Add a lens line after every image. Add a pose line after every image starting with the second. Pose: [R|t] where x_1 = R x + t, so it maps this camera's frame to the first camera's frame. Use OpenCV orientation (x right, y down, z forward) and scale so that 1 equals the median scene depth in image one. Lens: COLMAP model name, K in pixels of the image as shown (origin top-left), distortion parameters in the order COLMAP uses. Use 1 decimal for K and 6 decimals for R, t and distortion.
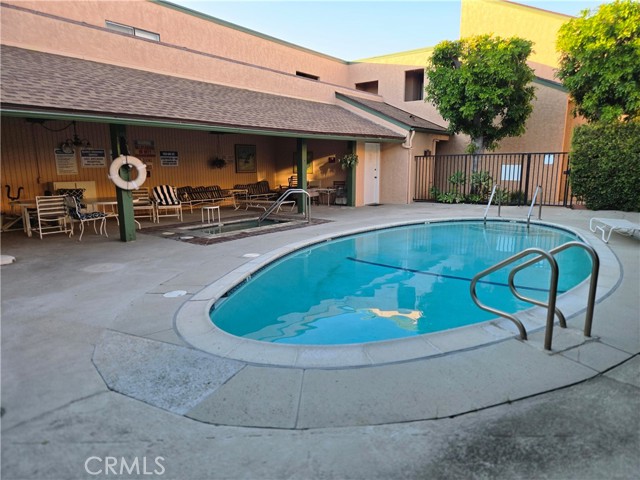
lens RADIAL K [[352.6, 0, 320.0], [0, 352.6, 240.0], [0, 0, 1]] dist [0.003981, 0.000600]
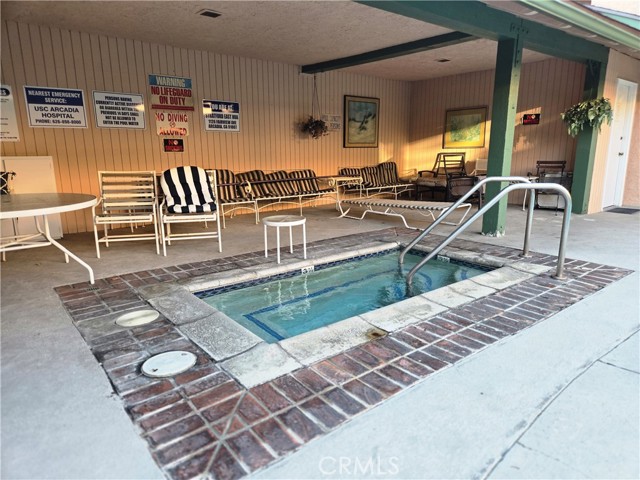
lens RADIAL K [[352.6, 0, 320.0], [0, 352.6, 240.0], [0, 0, 1]] dist [0.003981, 0.000600]
pose [[0.963358, 0.054219, -0.262681, -0.132240], [-0.045211, 0.998167, 0.040221, -0.070865], [0.264380, -0.026871, 0.964044, 0.496576]]
